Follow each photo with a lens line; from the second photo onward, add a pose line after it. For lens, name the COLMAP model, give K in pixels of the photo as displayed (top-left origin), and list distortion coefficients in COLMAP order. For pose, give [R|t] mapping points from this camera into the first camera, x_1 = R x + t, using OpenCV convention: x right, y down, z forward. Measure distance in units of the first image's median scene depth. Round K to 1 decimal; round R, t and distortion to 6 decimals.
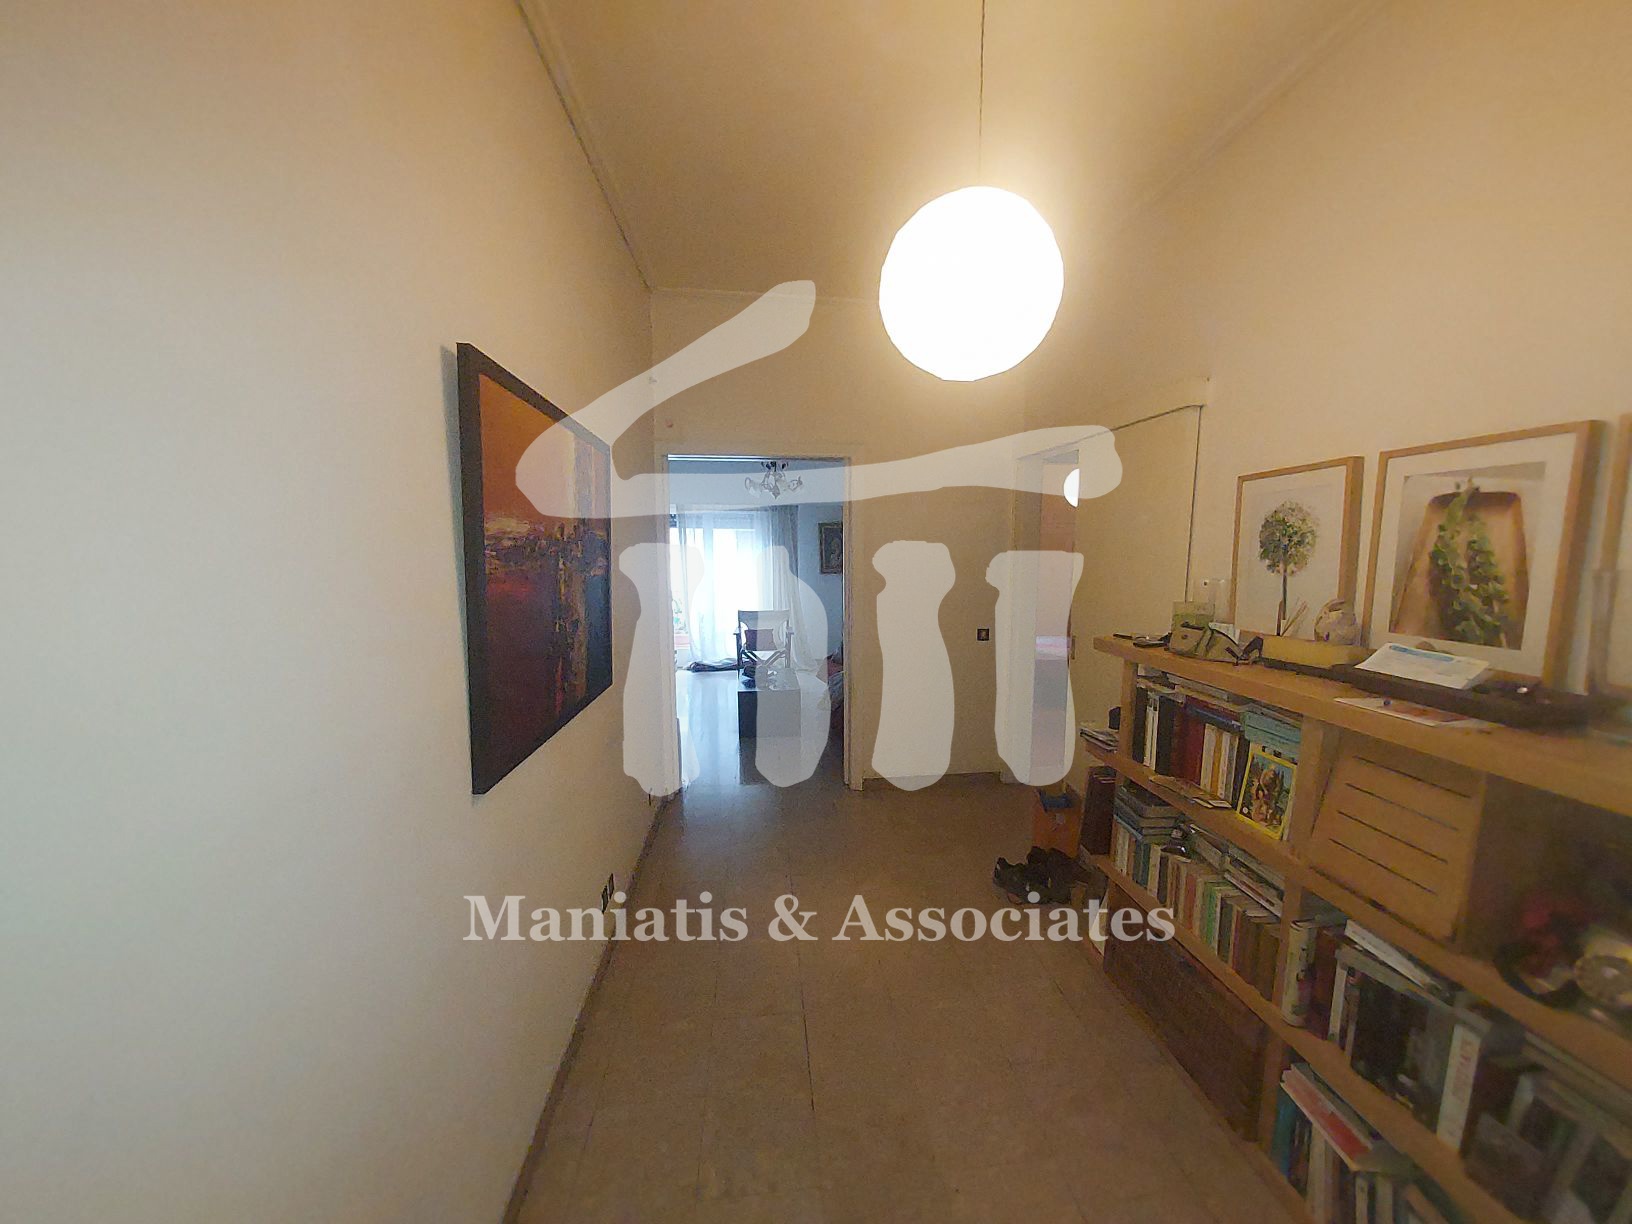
lens RADIAL K [[641.1, 0, 836.4], [0, 641.1, 624.8], [0, 0, 1]] dist [0.004724, 0.000281]
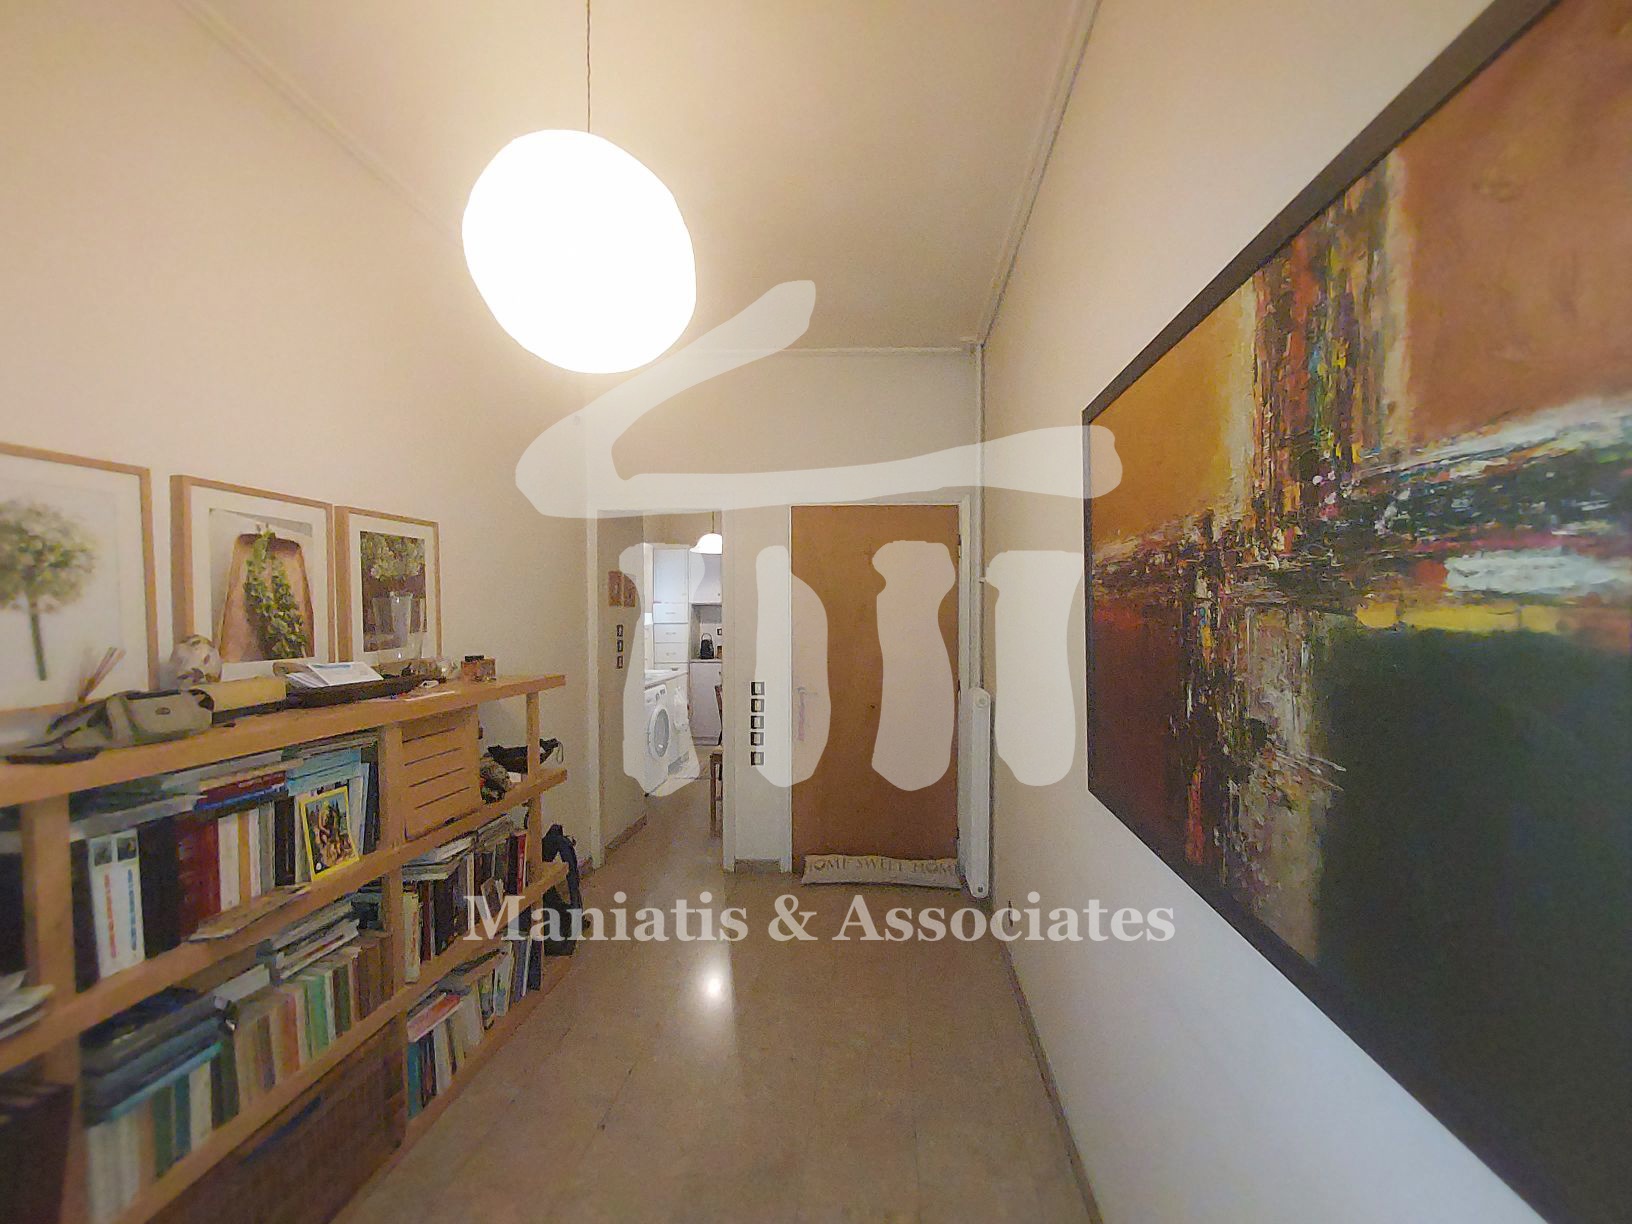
lens RADIAL K [[653.0, 0, 843.2], [0, 653.0, 617.6], [0, 0, 1]] dist [-0.002396, -0.002147]
pose [[-0.981668, -0.003255, 0.190570, -0.269942], [0.021340, 0.991690, 0.126866, -0.163726], [-0.189399, 0.128607, -0.973441, 1.766755]]
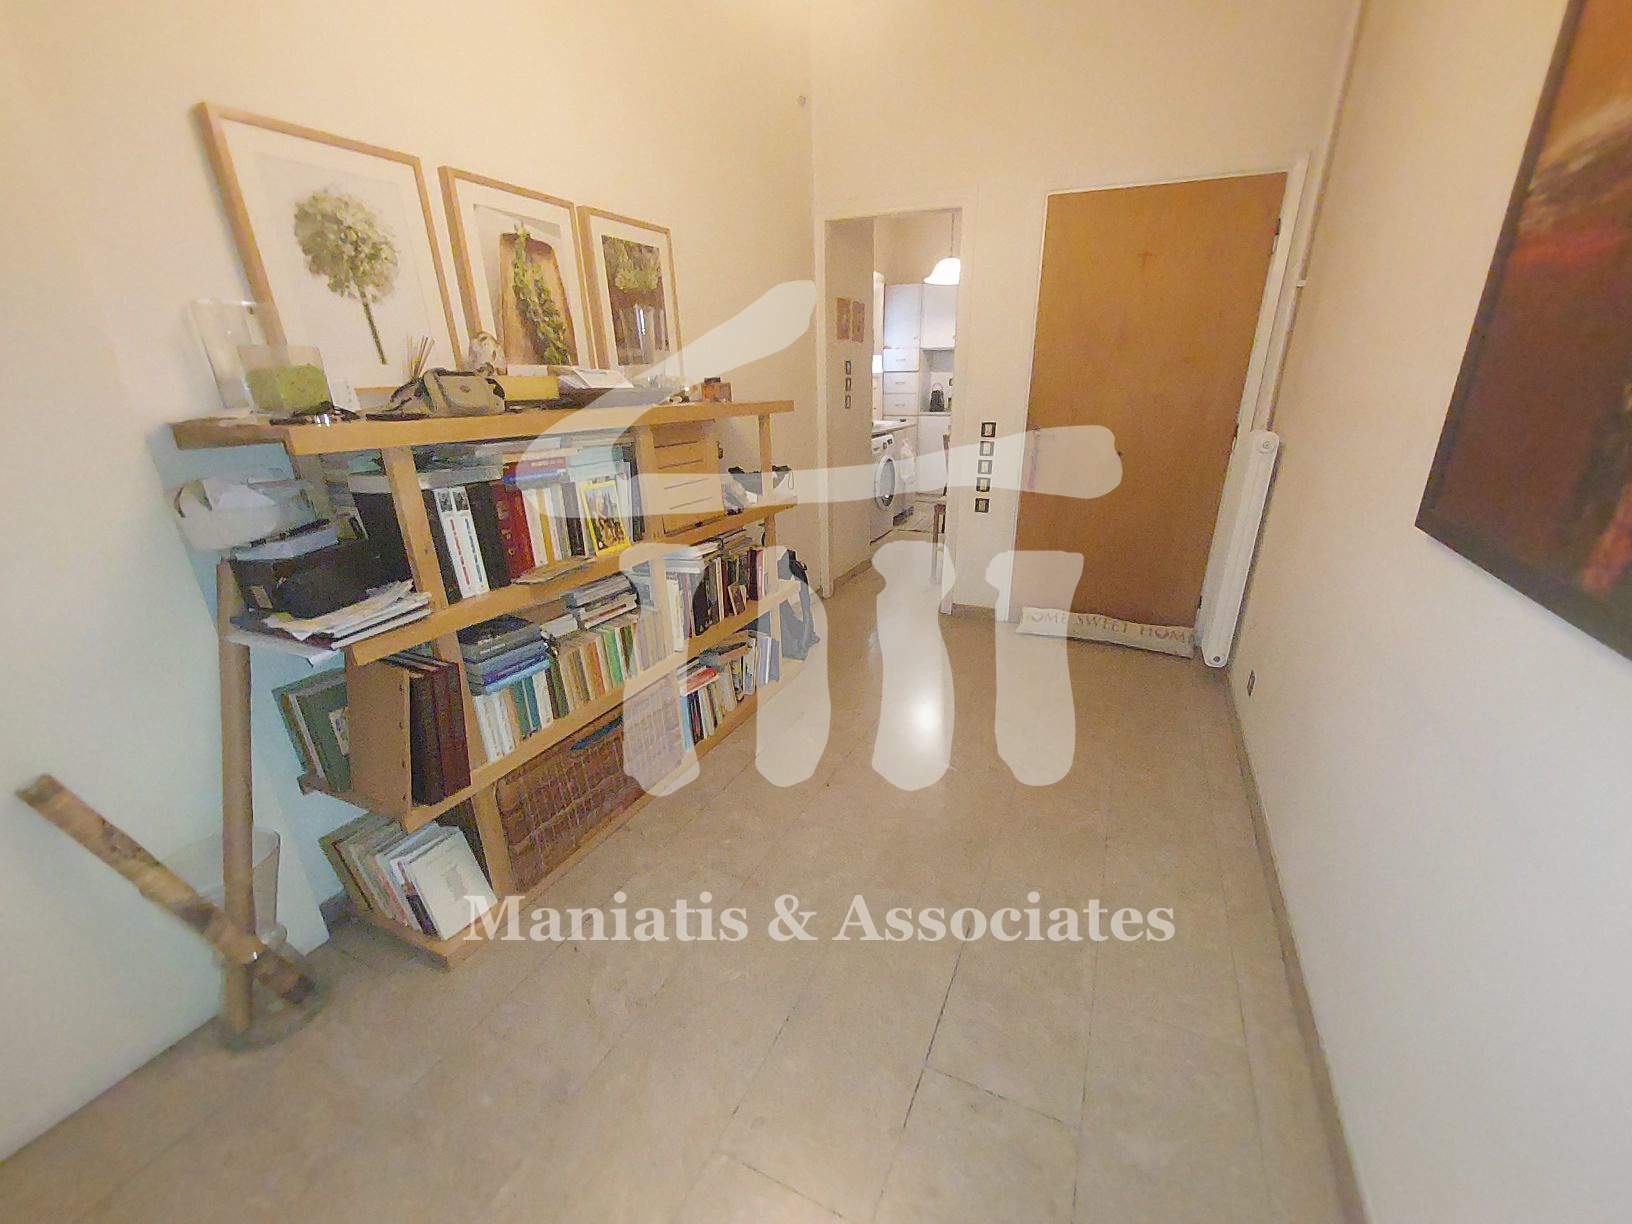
lens RADIAL K [[655.9, 0, 839.3], [0, 655.9, 624.0], [0, 0, 1]] dist [-0.001701, -0.000472]
pose [[-0.857943, -0.185352, 0.479144, -0.259284], [0.060007, 0.890110, 0.451778, -0.064712], [-0.510229, 0.416352, -0.752541, 1.732195]]
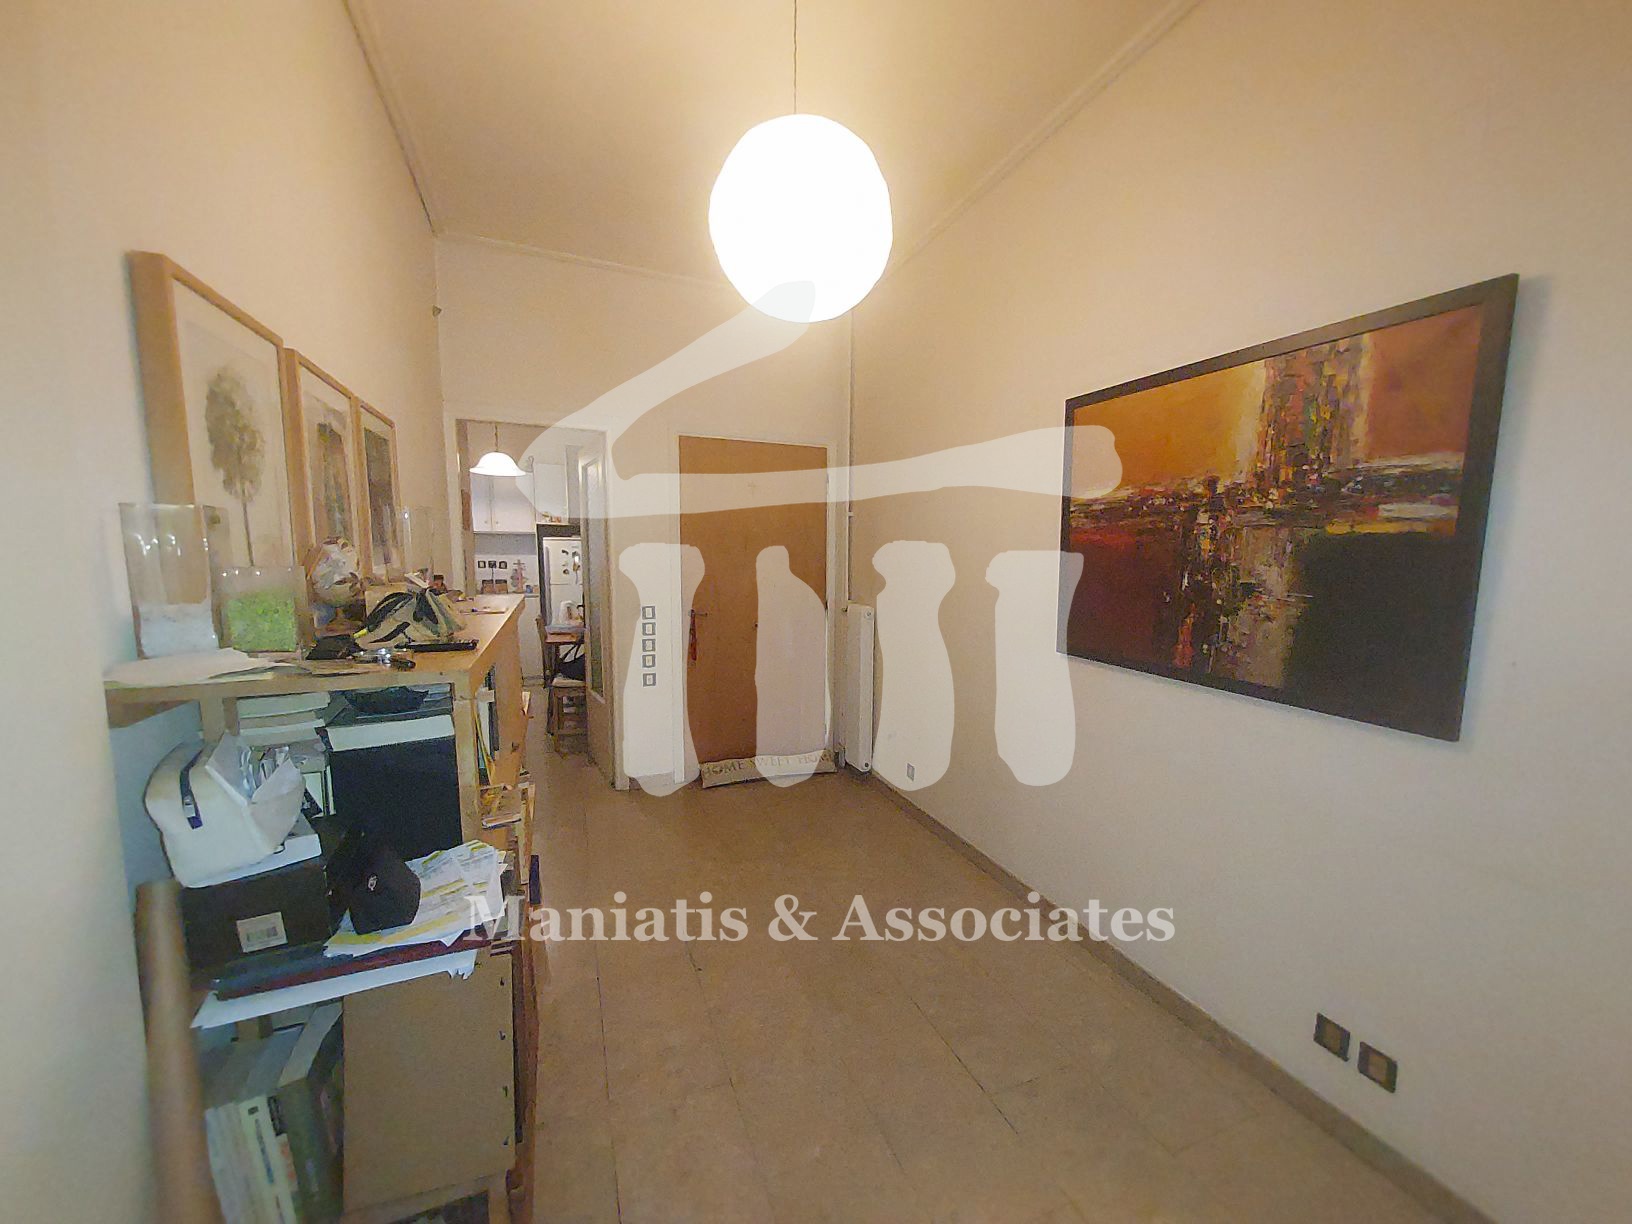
lens RADIAL K [[653.0, 0, 843.2], [0, 653.0, 617.6], [0, 0, 1]] dist [-0.002396, -0.002147]
pose [[-0.959529, 0.013283, -0.281296, 0.426102], [-0.047987, 0.976565, 0.209803, -0.145711], [0.277491, 0.214810, -0.936406, 2.028372]]
